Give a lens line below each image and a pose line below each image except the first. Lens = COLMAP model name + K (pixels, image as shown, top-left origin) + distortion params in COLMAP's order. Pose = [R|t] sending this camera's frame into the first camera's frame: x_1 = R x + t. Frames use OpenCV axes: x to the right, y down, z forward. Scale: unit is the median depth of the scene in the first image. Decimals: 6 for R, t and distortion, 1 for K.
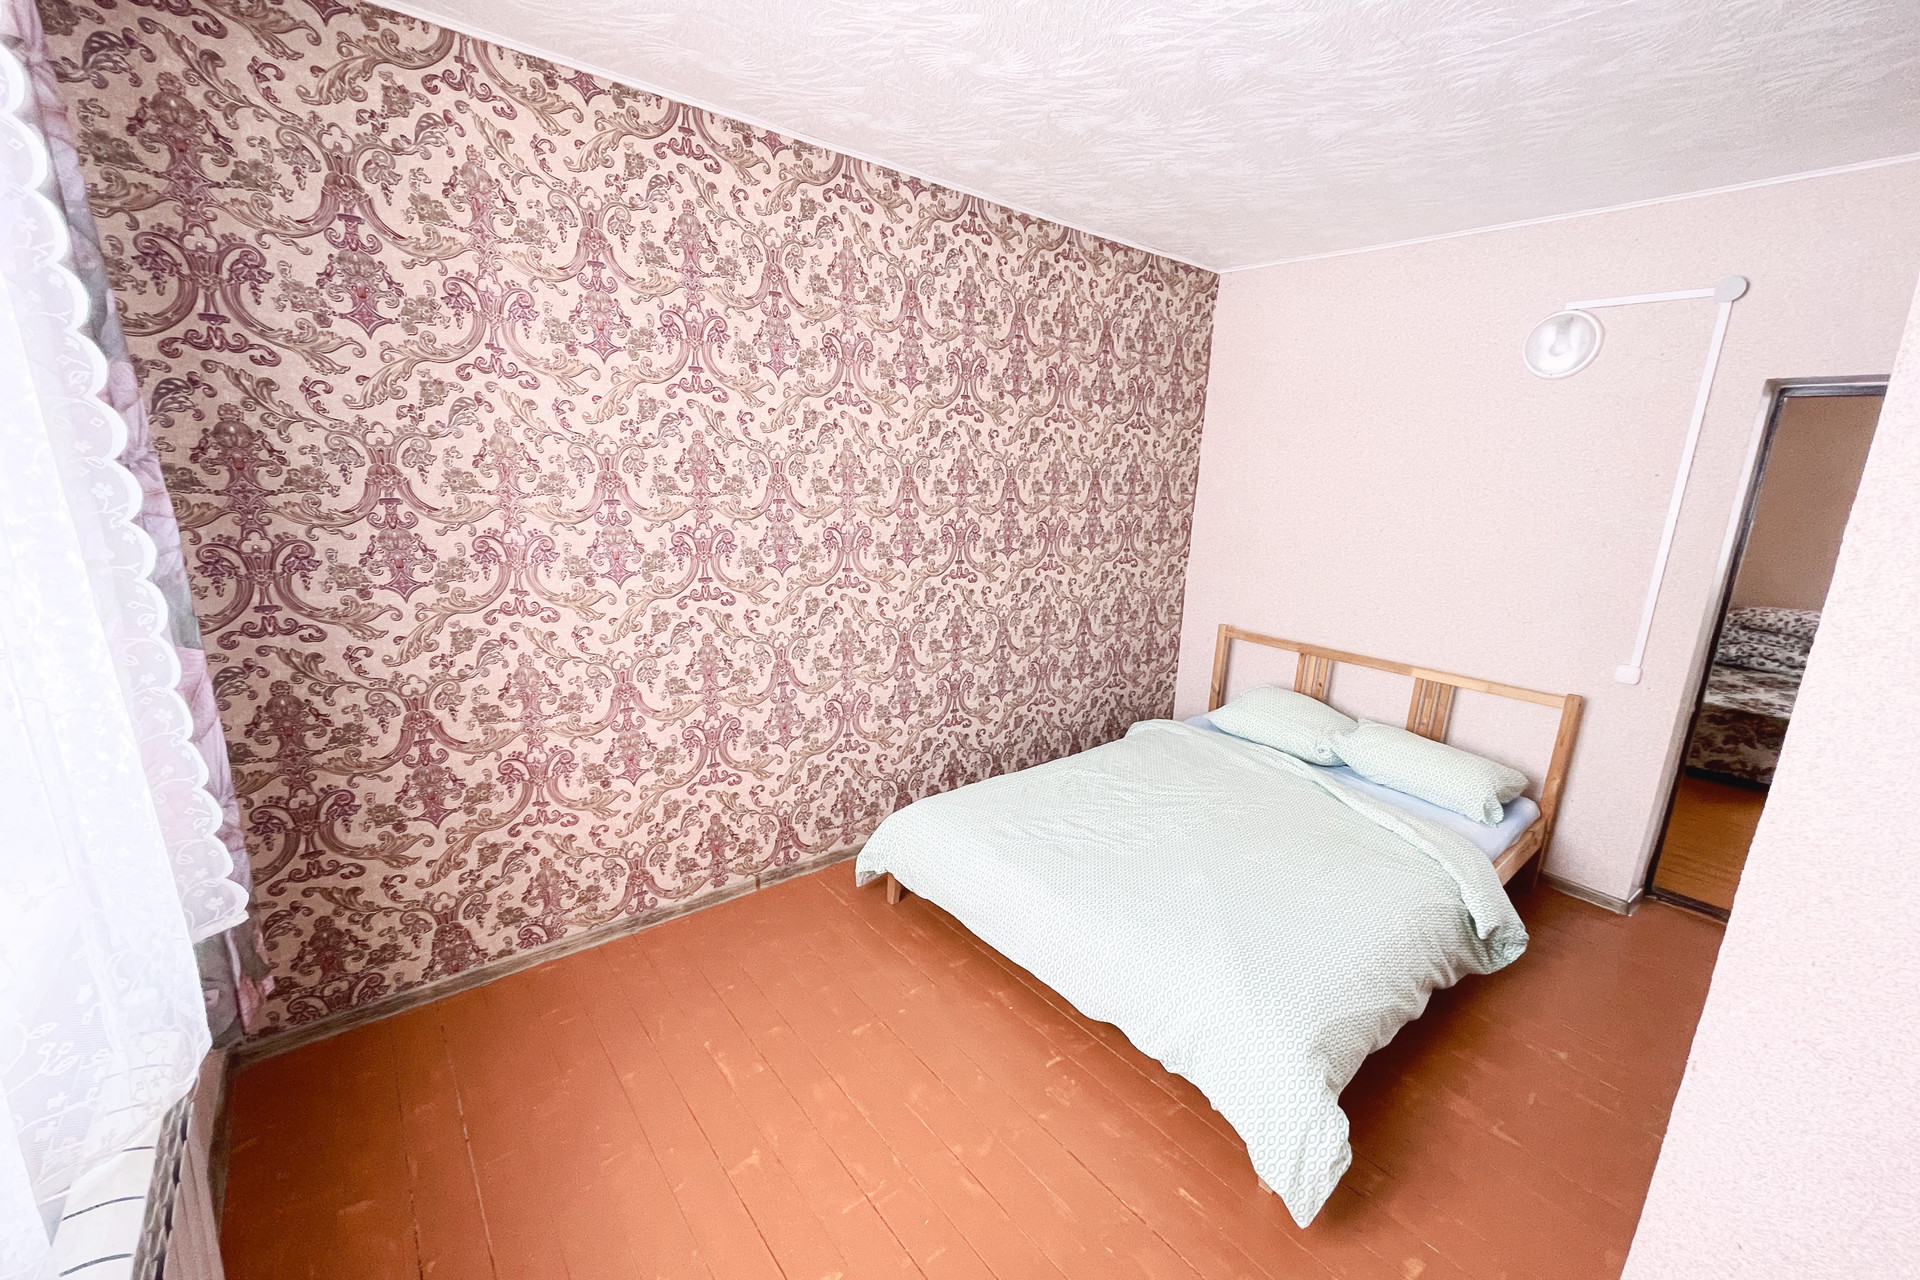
lens RADIAL K [[771.4, 0, 949.1], [0, 771.4, 640.6], [0, 0, 1]] dist [-0.001507, 0.000081]
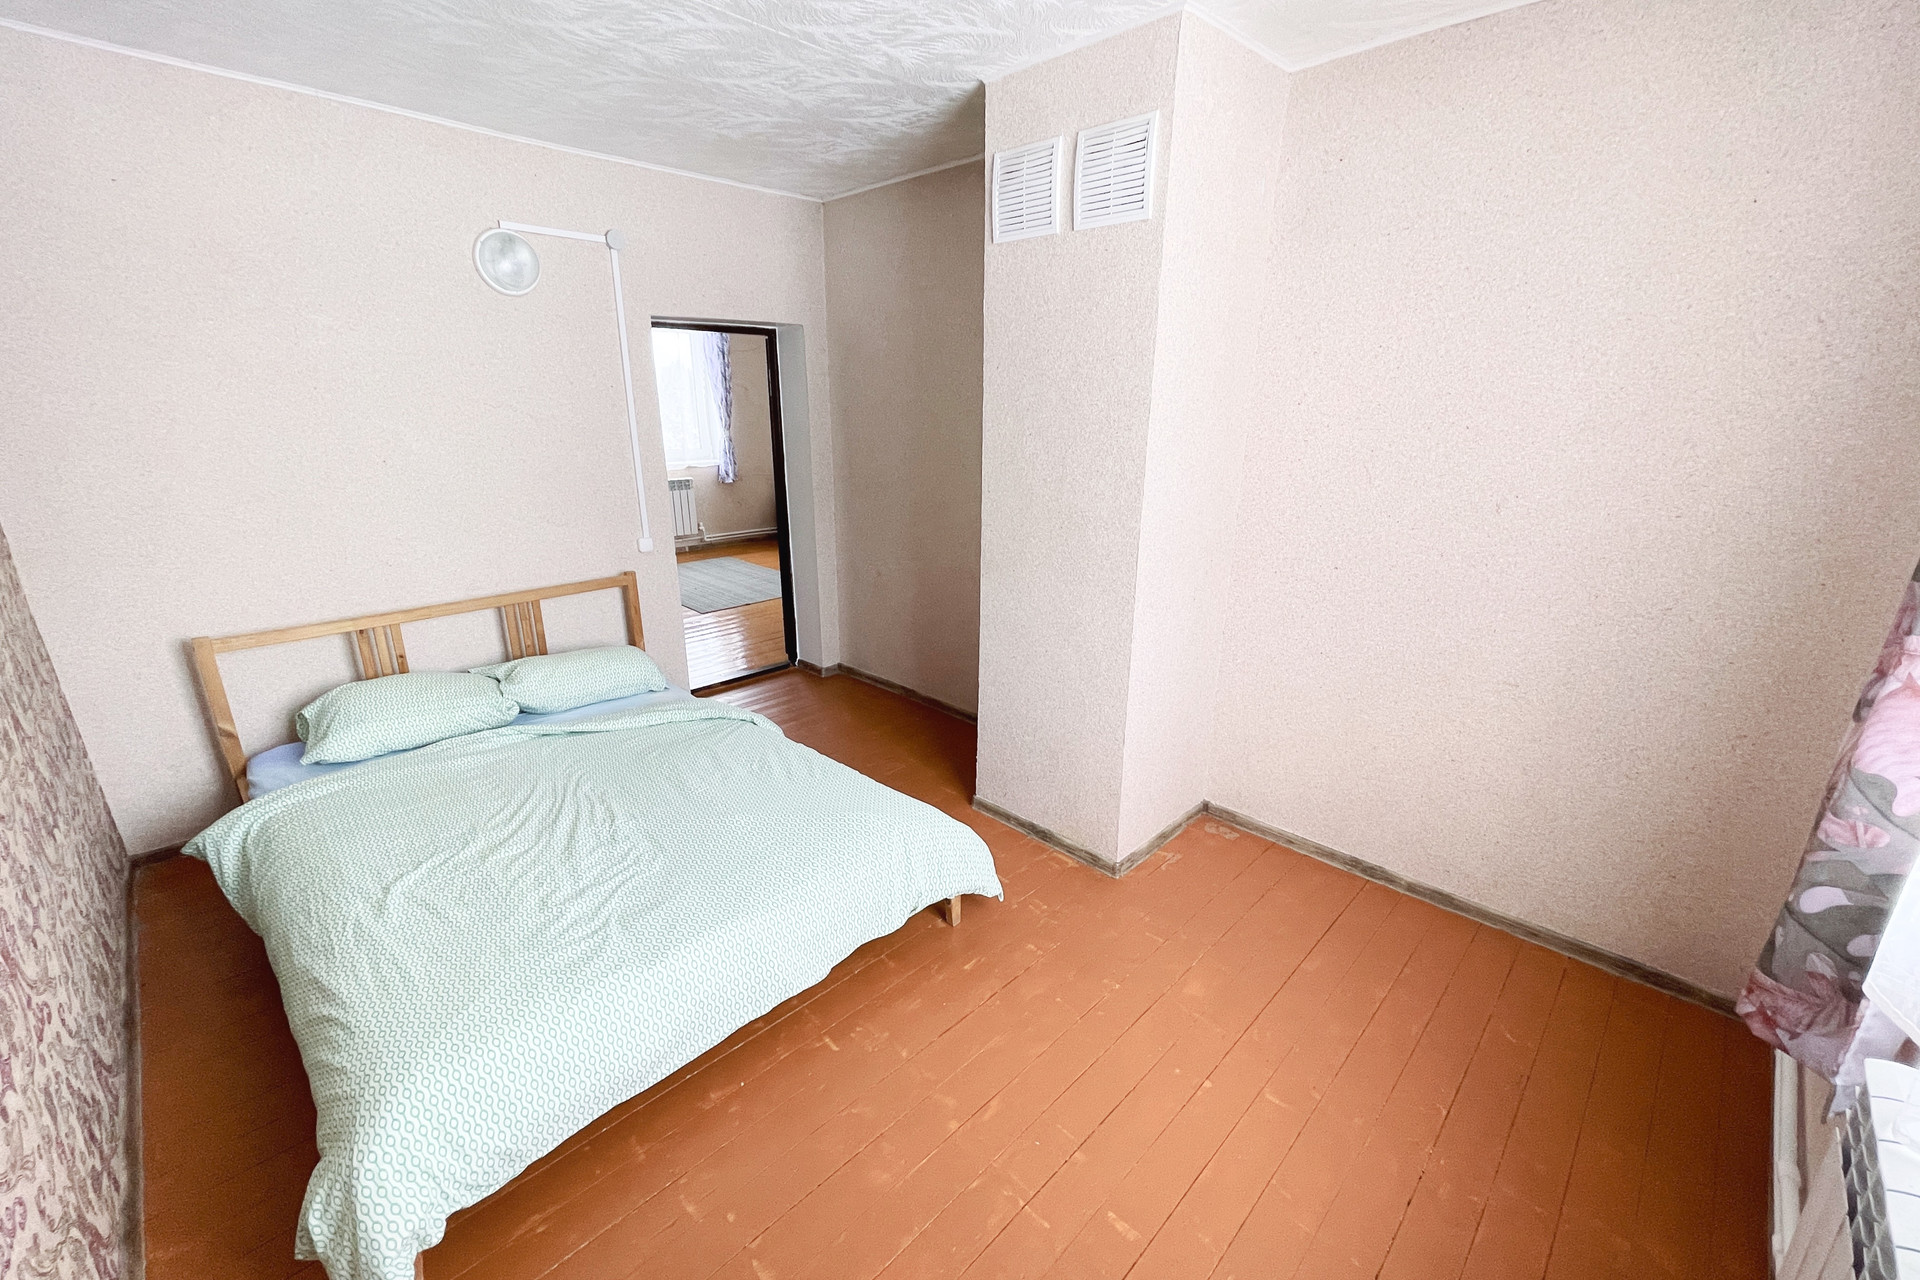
lens RADIAL K [[771.4, 0, 961.6], [0, 771.4, 638.9], [0, 0, 1]] dist [-0.001507, 0.000081]
pose [[-0.107277, -0.332833, 0.936864, -0.439381], [0.217378, 0.911651, 0.348767, -0.146580], [-0.970174, 0.241068, -0.025448, 0.548894]]
